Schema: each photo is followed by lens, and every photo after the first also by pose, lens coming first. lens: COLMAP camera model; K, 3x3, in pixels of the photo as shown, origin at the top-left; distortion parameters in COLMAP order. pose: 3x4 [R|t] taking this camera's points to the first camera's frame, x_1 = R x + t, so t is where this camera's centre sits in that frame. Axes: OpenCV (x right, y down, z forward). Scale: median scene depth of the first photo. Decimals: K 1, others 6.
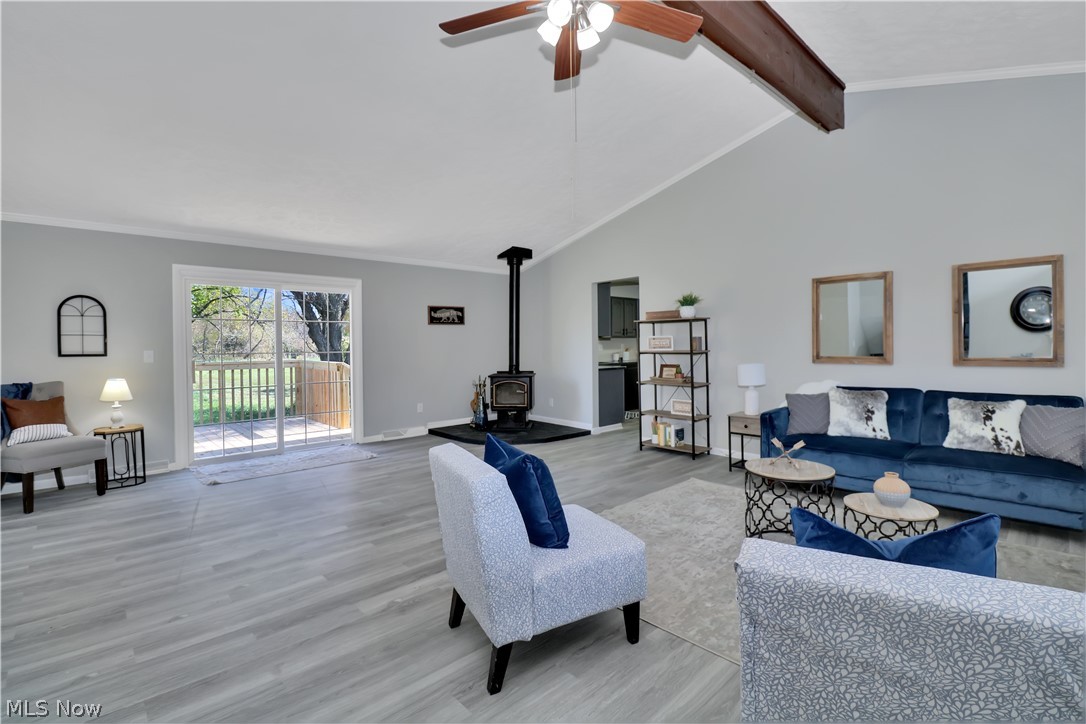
lens RADIAL K [[509.5, 0, 550.4], [0, 509.5, 341.2], [0, 0, 1]] dist [-0.020346, -0.001970]
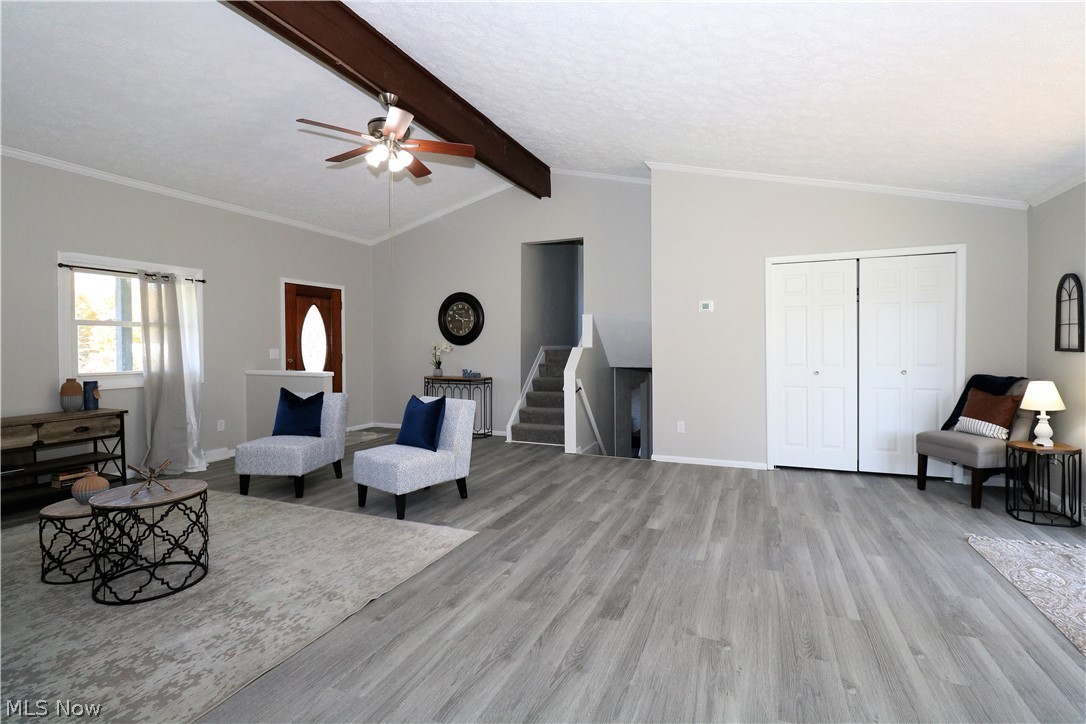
lens RADIAL K [[499.5, 0, 551.5], [0, 499.5, 356.0], [0, 0, 1]] dist [-0.010891, -0.003509]
pose [[-0.912949, 0.026380, -0.407220, 0.133034], [0.019991, 0.999601, 0.019937, 0.008425], [0.407584, 0.010061, -0.913112, 1.500278]]
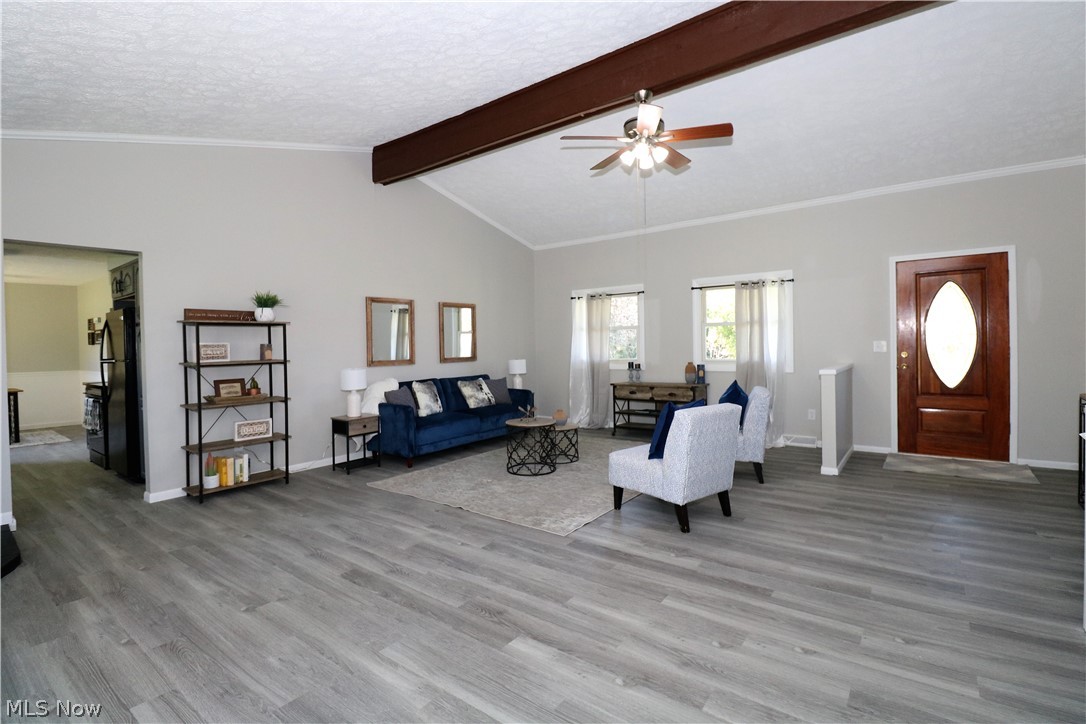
lens RADIAL K [[499.5, 0, 567.1], [0, 499.5, 366.1], [0, 0, 1]] dist [-0.010891, -0.003509]
pose [[-0.194666, -0.029329, 0.980431, -0.835221], [0.014272, 0.999362, 0.032729, 0.010758], [-0.980766, 0.020364, -0.194123, 0.872913]]
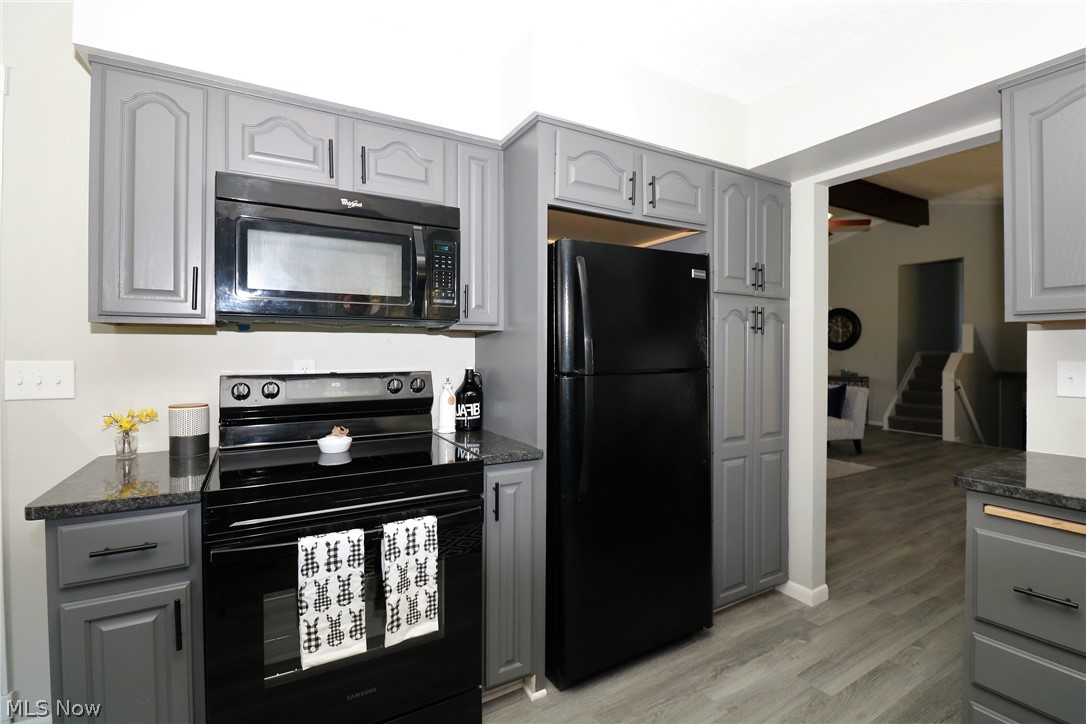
lens RADIAL K [[499.5, 0, 561.3], [0, 499.5, 351.9], [0, 0, 1]] dist [-0.010891, -0.003509]
pose [[-0.979246, 0.012271, 0.202302, 0.453247], [0.010875, 0.999909, -0.008007, 0.009897], [-0.202382, -0.005641, -0.979290, 2.136961]]
